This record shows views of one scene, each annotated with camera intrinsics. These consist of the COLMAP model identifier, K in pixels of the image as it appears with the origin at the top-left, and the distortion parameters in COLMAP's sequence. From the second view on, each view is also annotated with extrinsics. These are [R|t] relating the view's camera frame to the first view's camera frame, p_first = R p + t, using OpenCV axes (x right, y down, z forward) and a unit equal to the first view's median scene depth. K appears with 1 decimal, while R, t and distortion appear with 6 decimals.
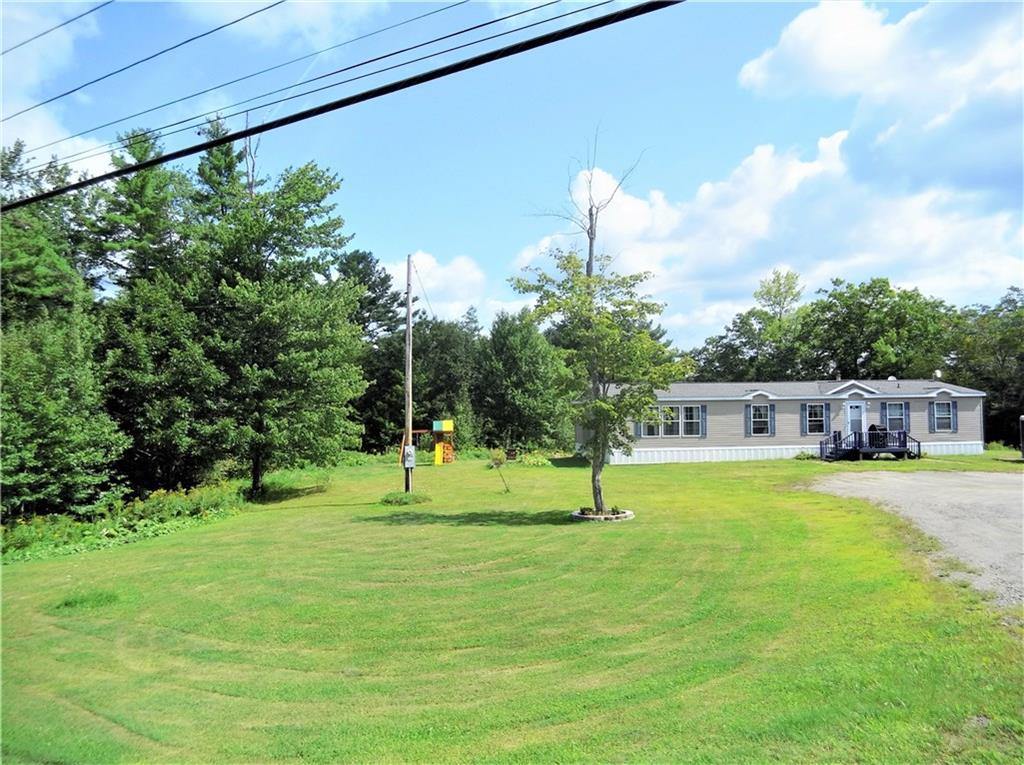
lens RADIAL K [[755.9, 0, 515.6], [0, 755.9, 383.5], [0, 0, 1]] dist [-0.006121, 0.010175]
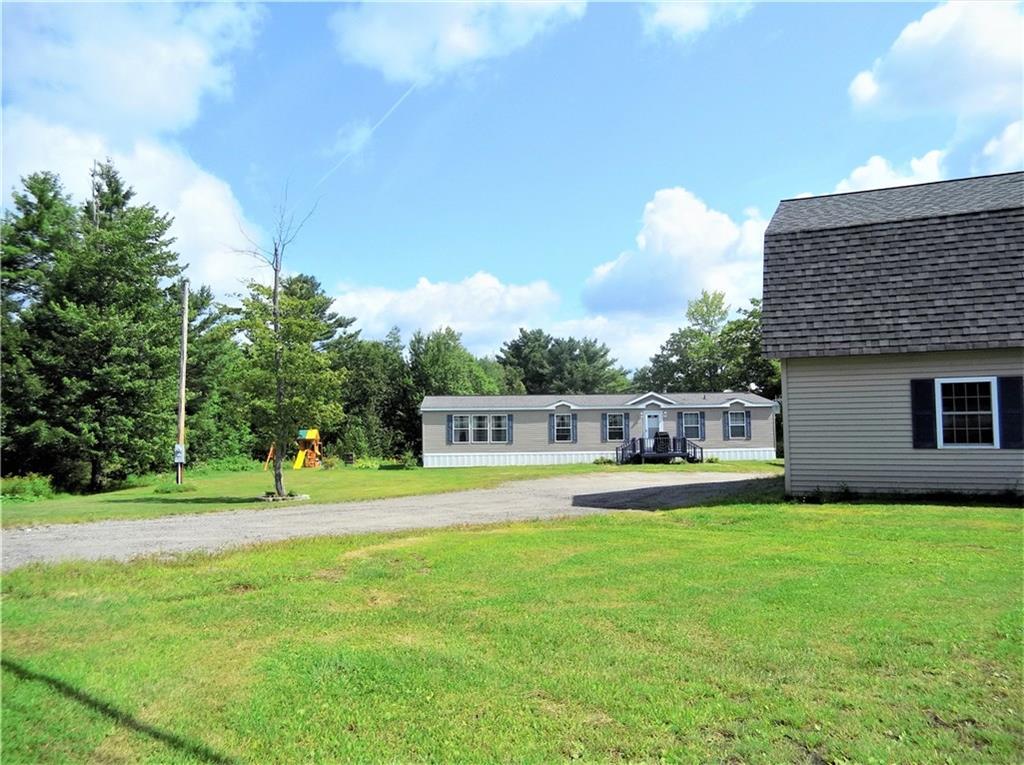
lens RADIAL K [[755.9, 0, 508.0], [0, 755.9, 383.6], [0, 0, 1]] dist [-0.006121, 0.010175]
pose [[0.999020, -0.000673, -0.044260, 0.288786], [-0.000486, 0.999657, -0.026182, 0.012344], [0.044263, 0.026178, 0.998677, -0.107686]]
